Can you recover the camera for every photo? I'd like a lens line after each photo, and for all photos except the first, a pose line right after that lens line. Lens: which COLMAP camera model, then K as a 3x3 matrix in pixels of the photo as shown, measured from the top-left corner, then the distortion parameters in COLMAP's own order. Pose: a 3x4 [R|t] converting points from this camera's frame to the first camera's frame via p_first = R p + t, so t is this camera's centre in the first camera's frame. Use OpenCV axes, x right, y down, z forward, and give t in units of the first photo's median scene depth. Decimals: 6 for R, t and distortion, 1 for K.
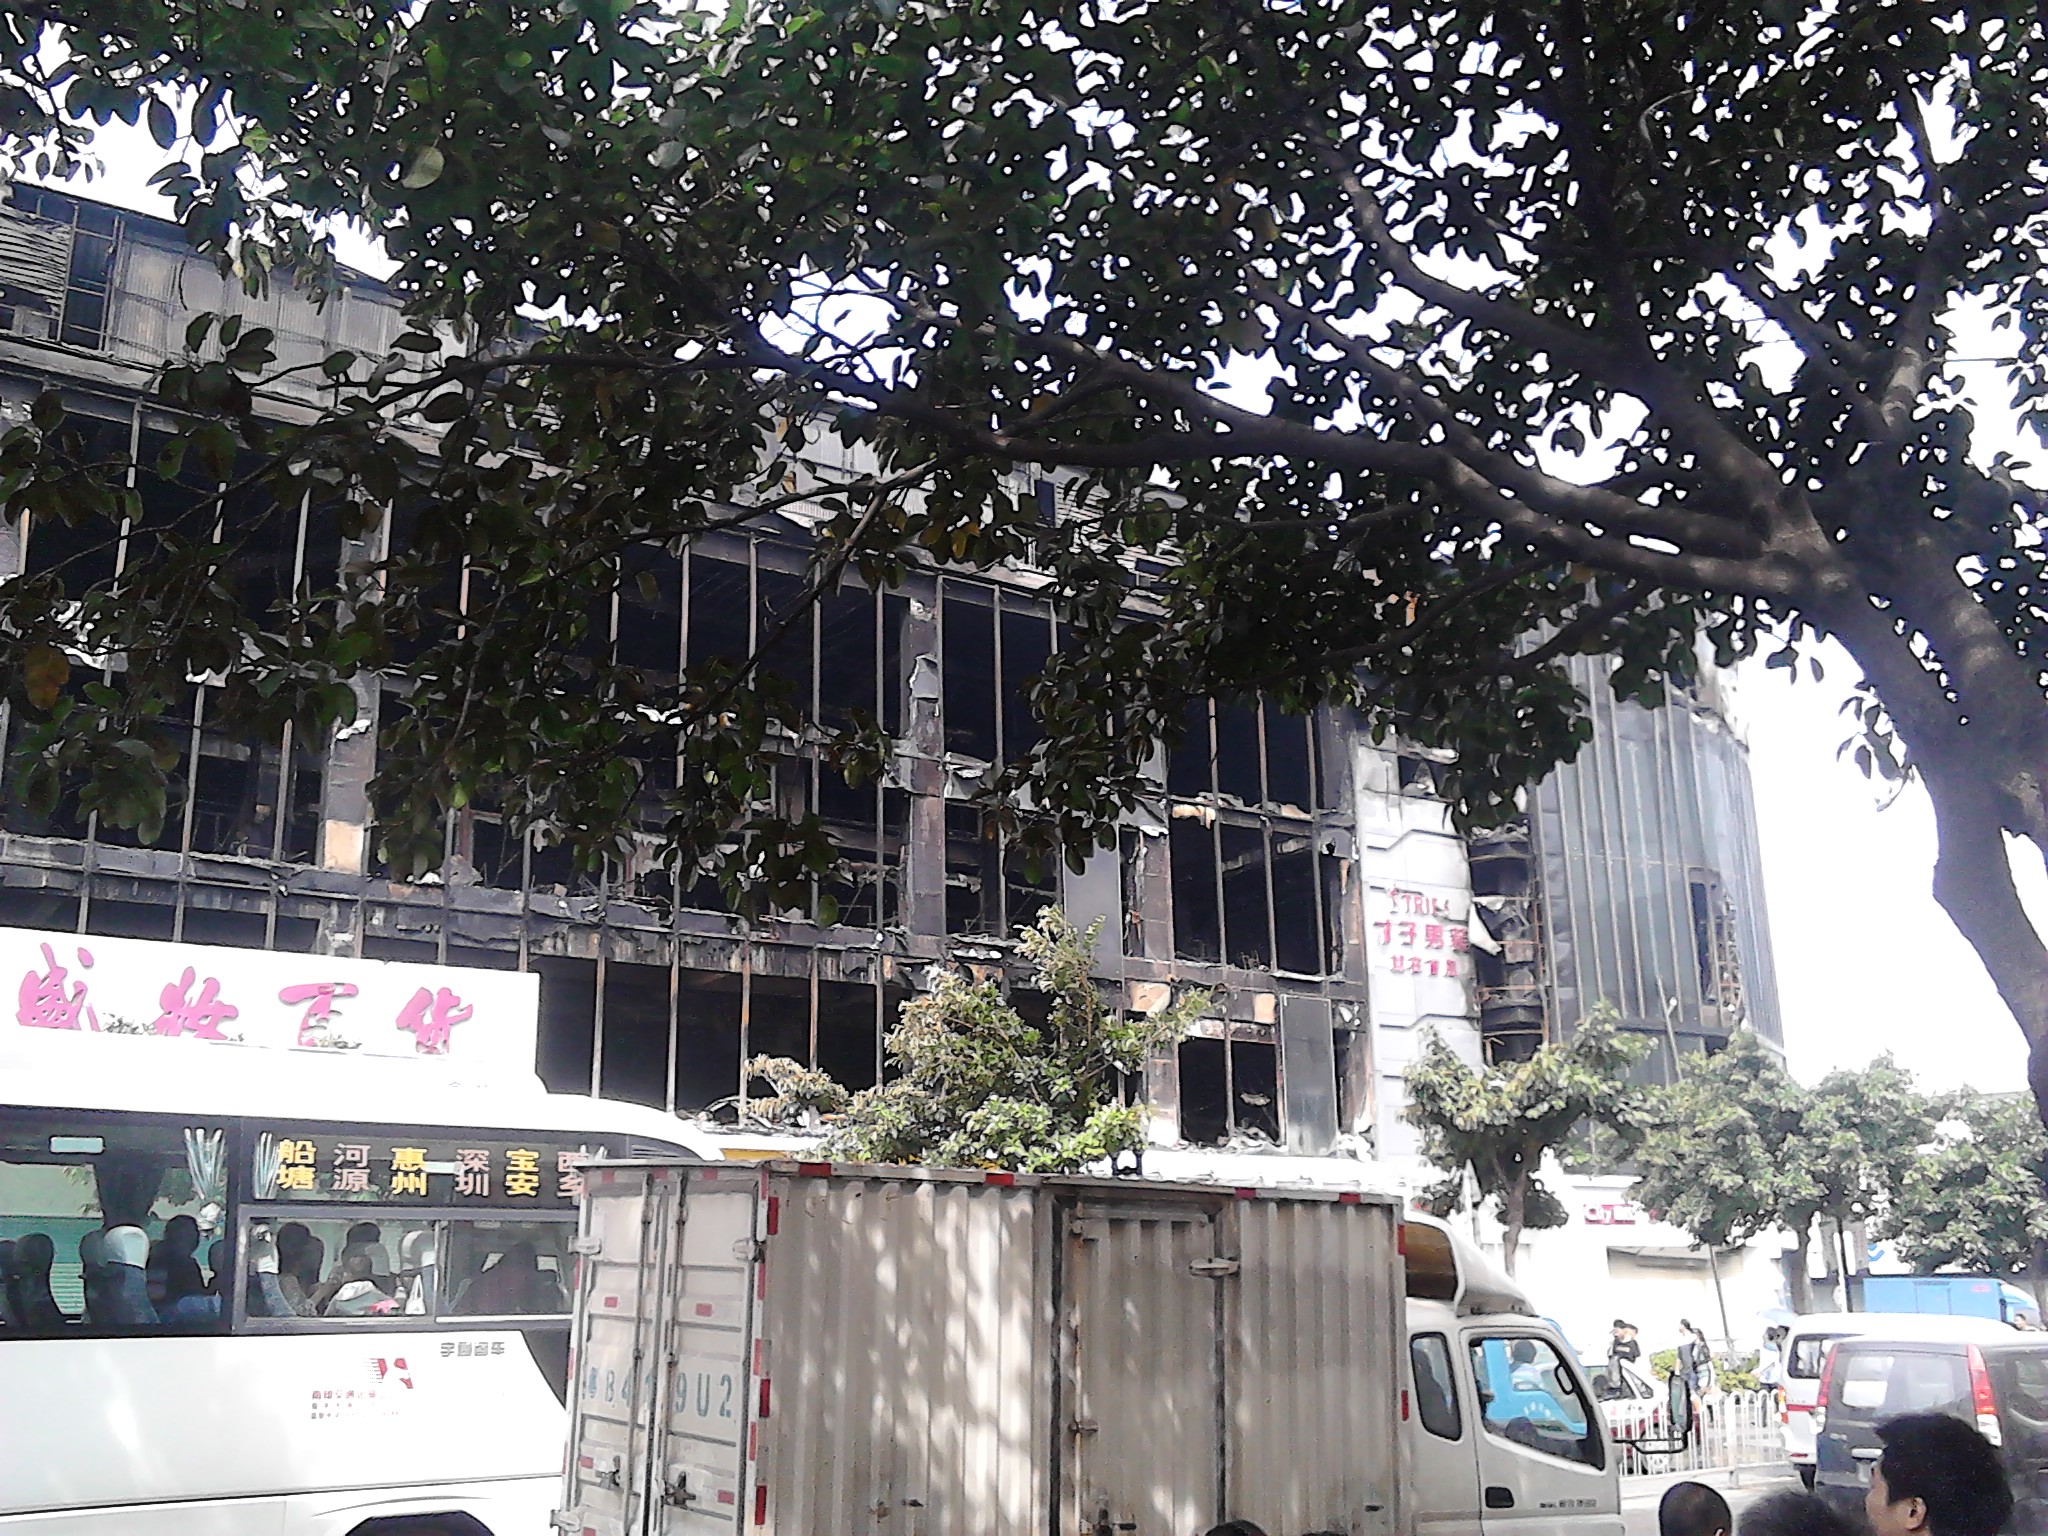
lens RADIAL K [[1864.3, 0, 1024.0], [0, 1864.3, 768.0], [0, 0, 1]] dist [-0.017092, -0.004310]
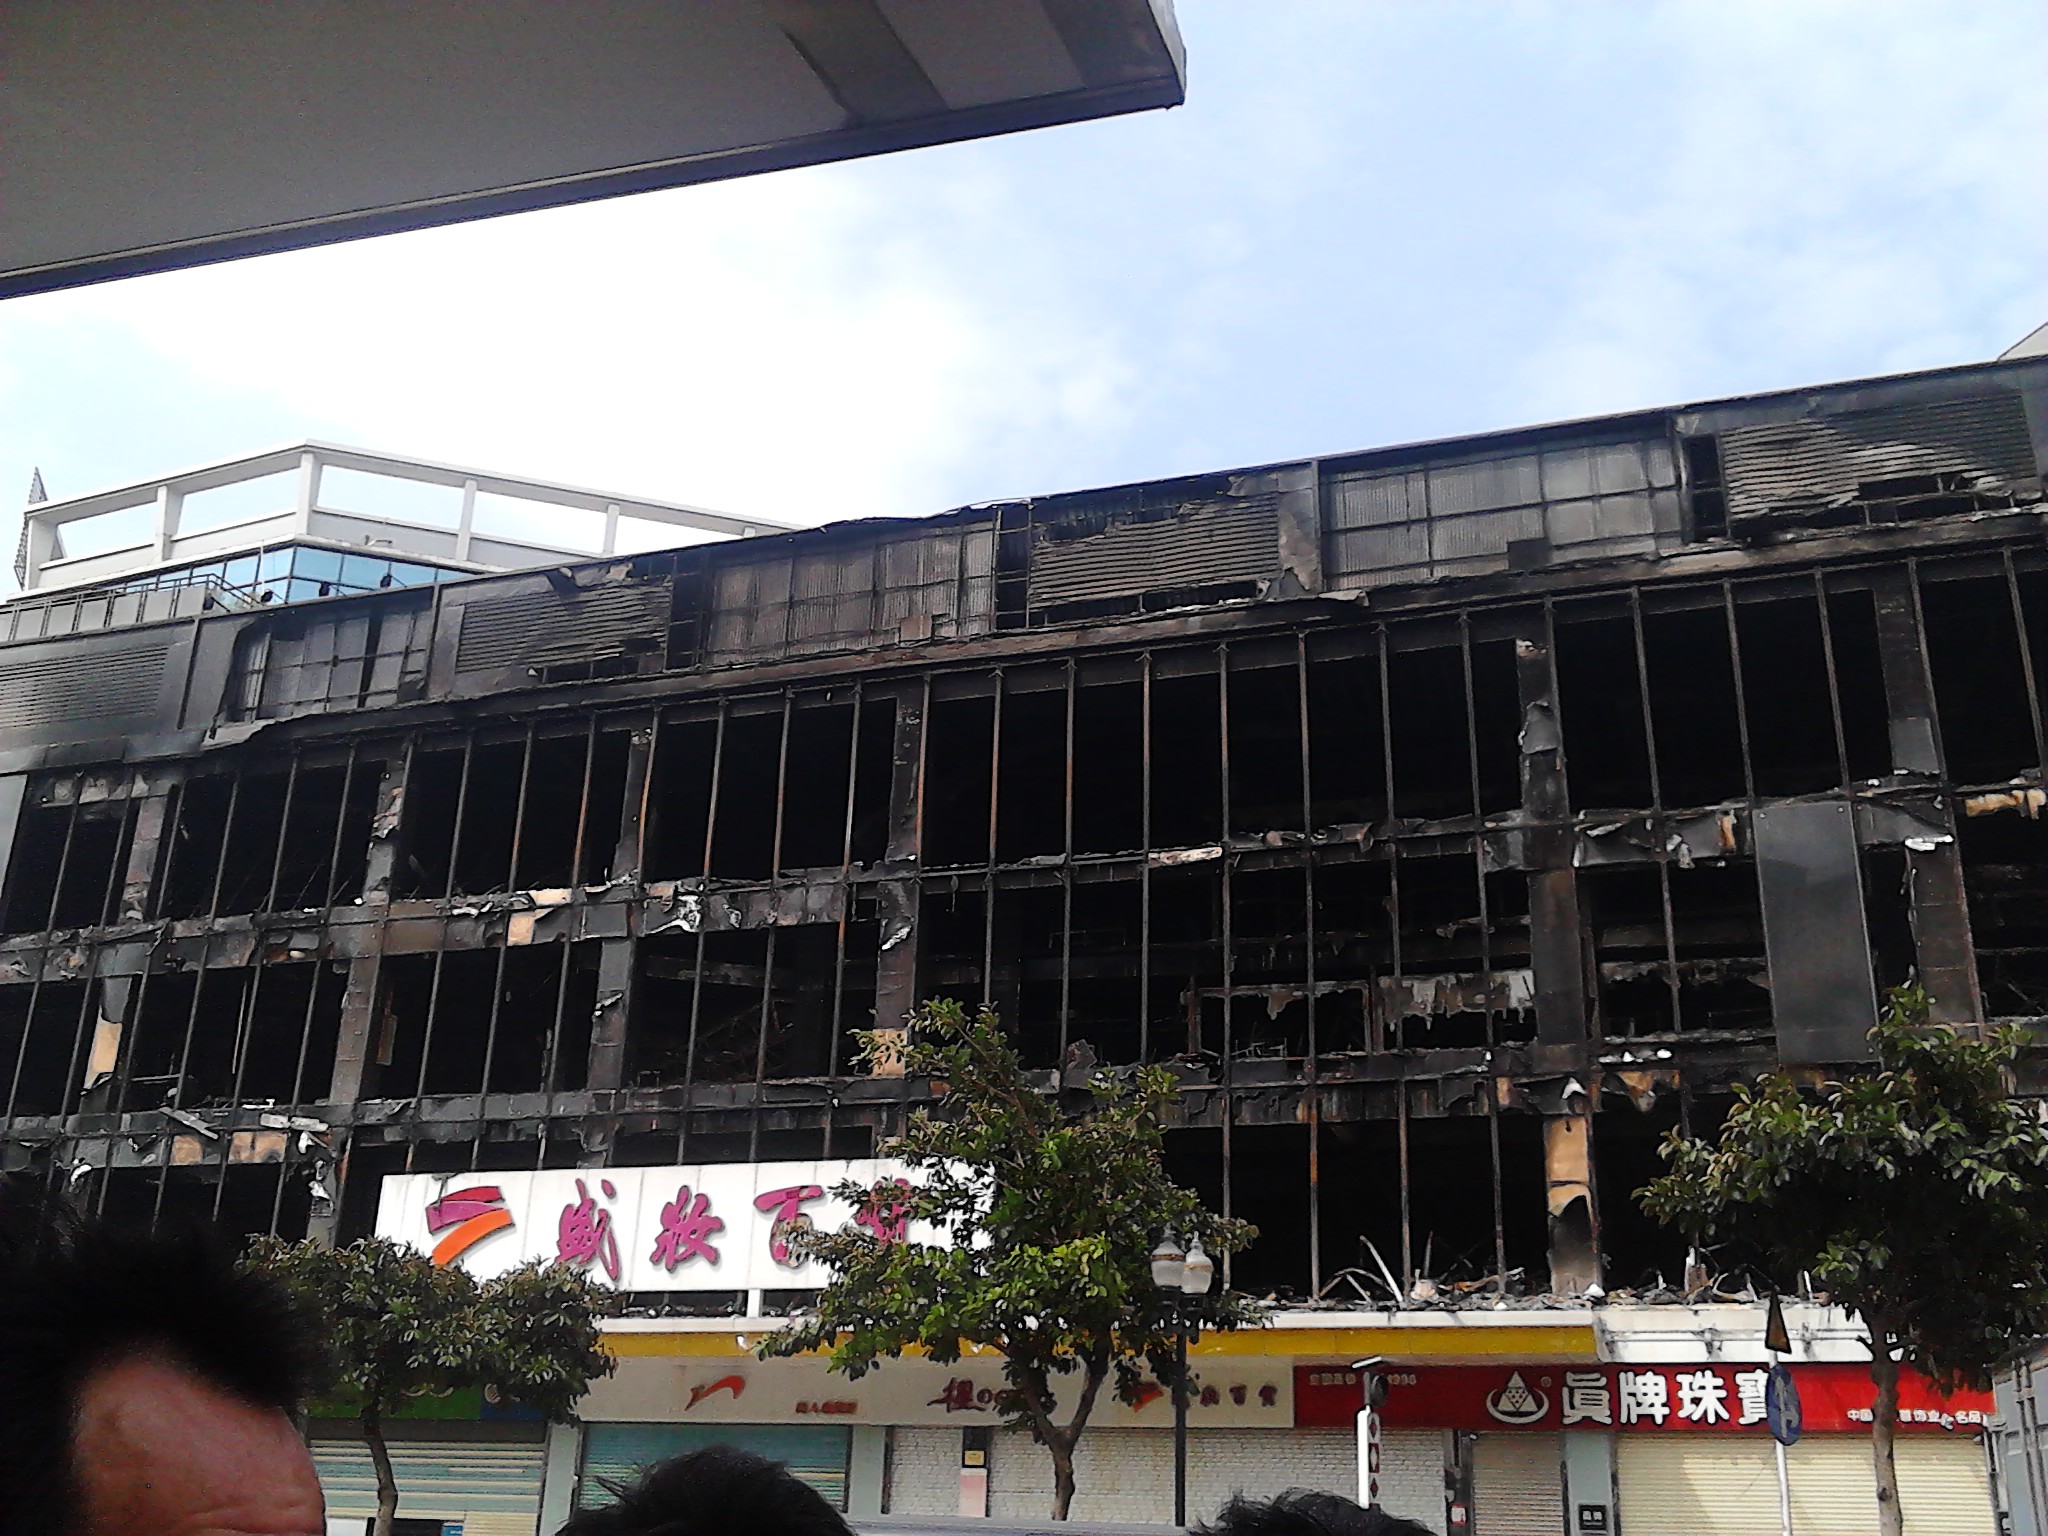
lens RADIAL K [[1864.3, 0, 1024.0], [0, 1864.3, 768.0], [0, 0, 1]] dist [-0.017092, -0.004310]
pose [[0.648375, -0.262257, -0.714725, 0.392774], [0.185243, 0.964926, -0.186018, 0.081046], [0.738441, -0.011789, 0.674215, 0.300542]]
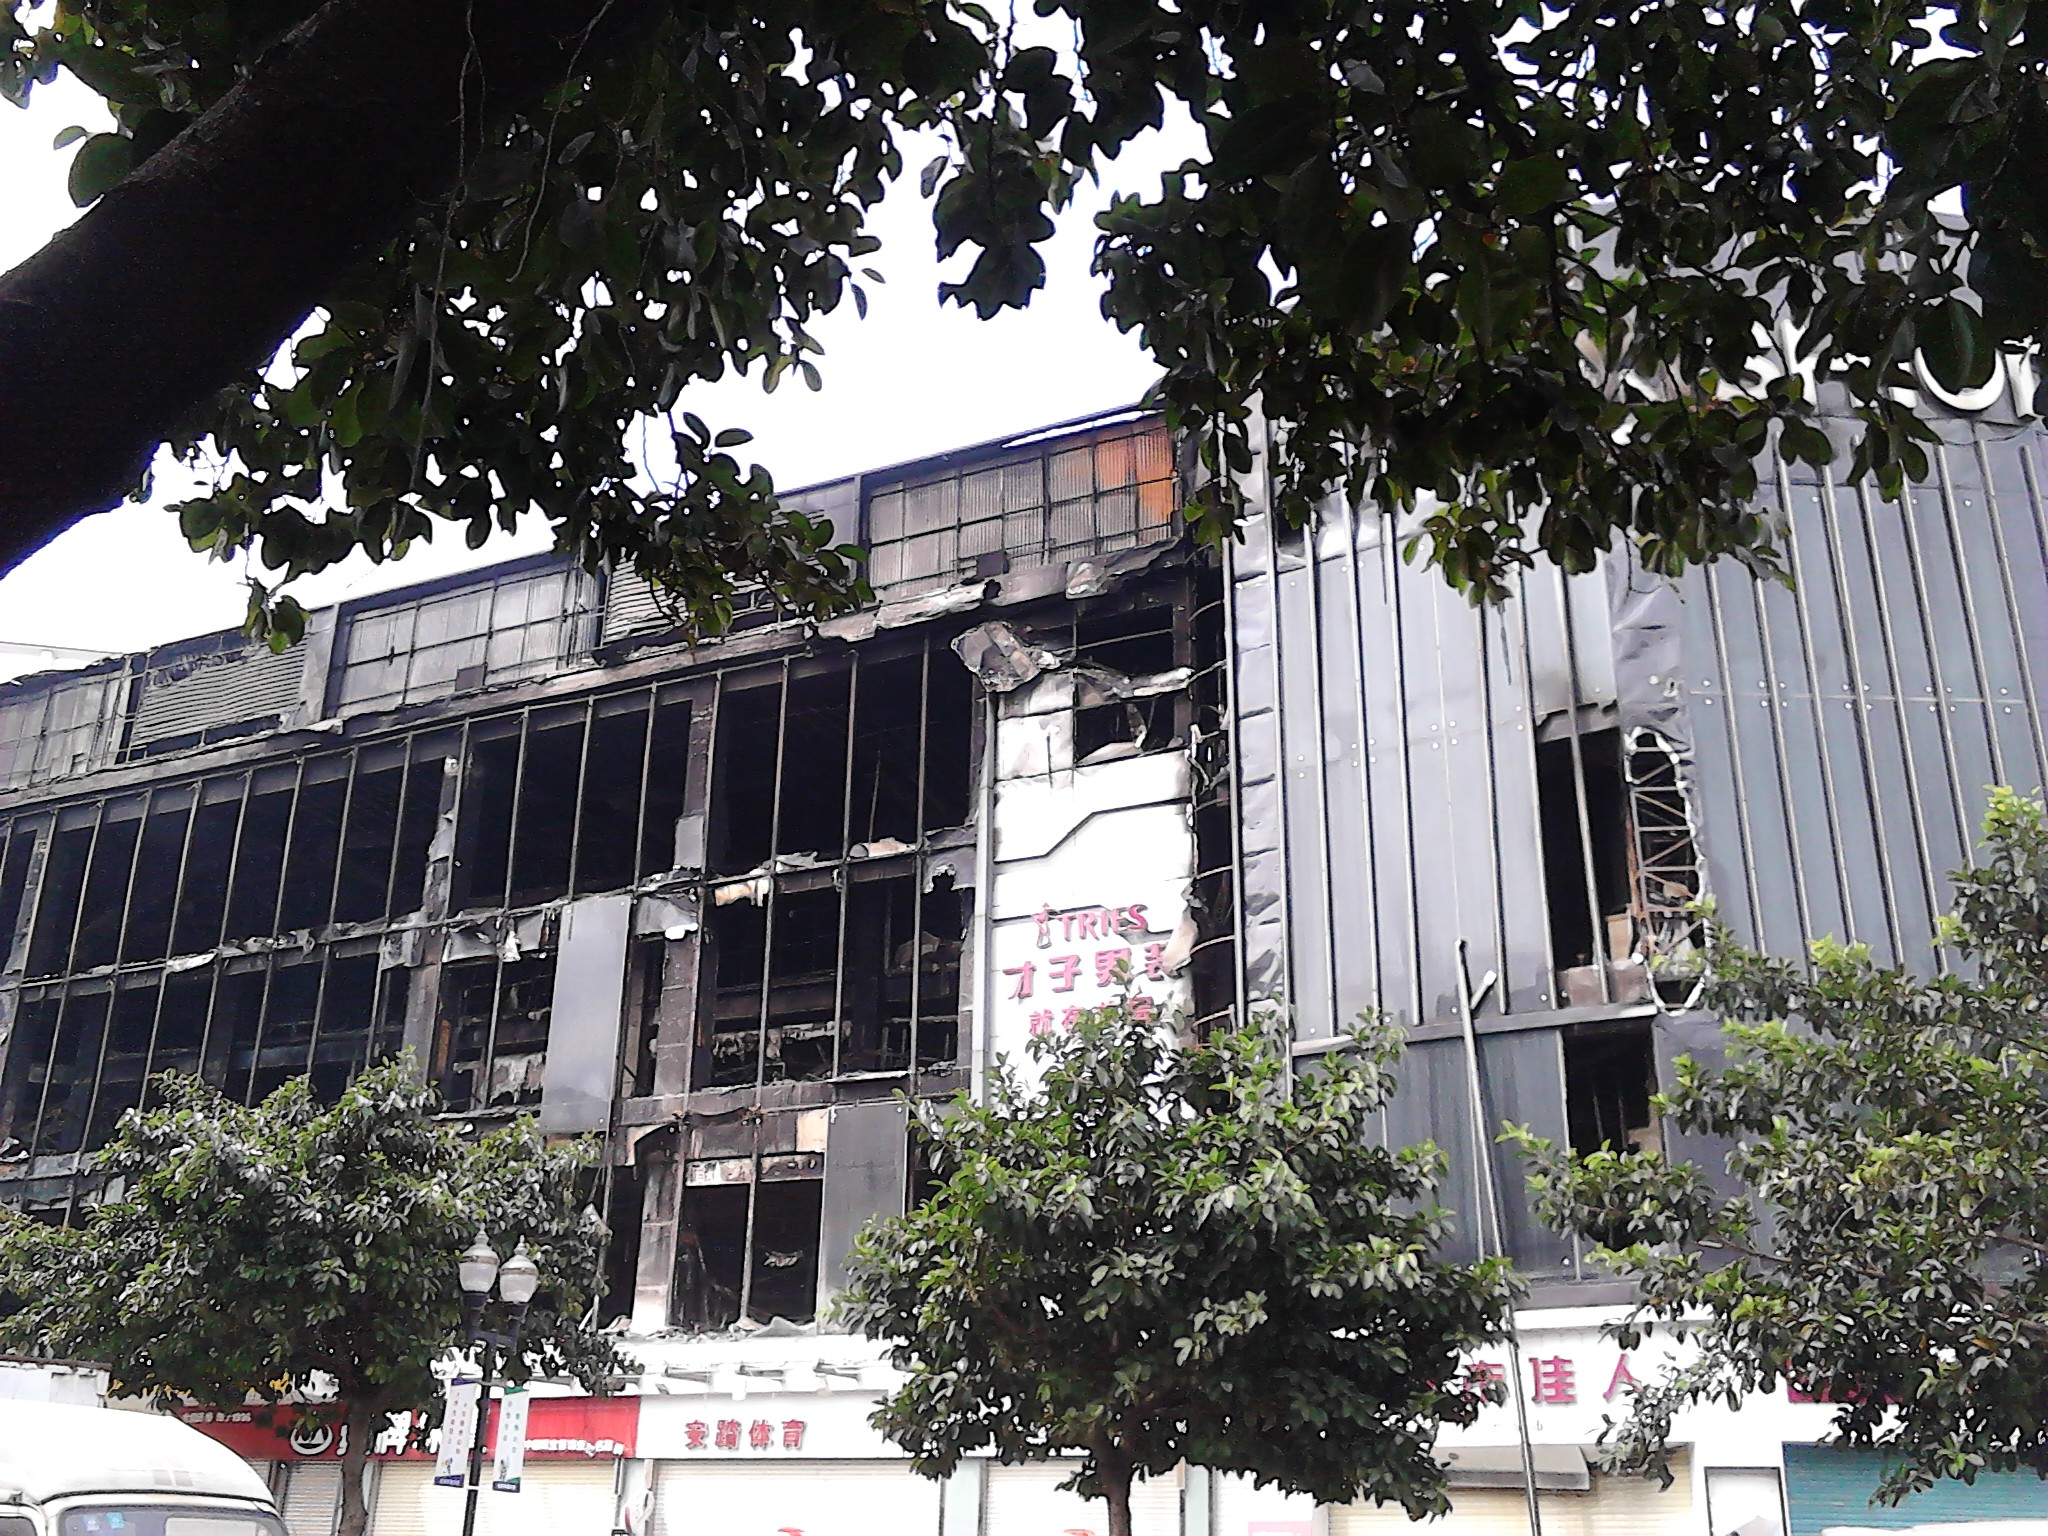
lens RADIAL K [[1974.8, 0, 1024.0], [0, 1974.8, 768.0], [0, 0, 1]] dist [-0.022586, -0.002132]
pose [[0.538566, -0.309060, -0.783855, 0.901481], [0.210788, 0.950138, -0.229795, 0.208726], [0.815791, -0.041468, 0.576858, 0.703553]]
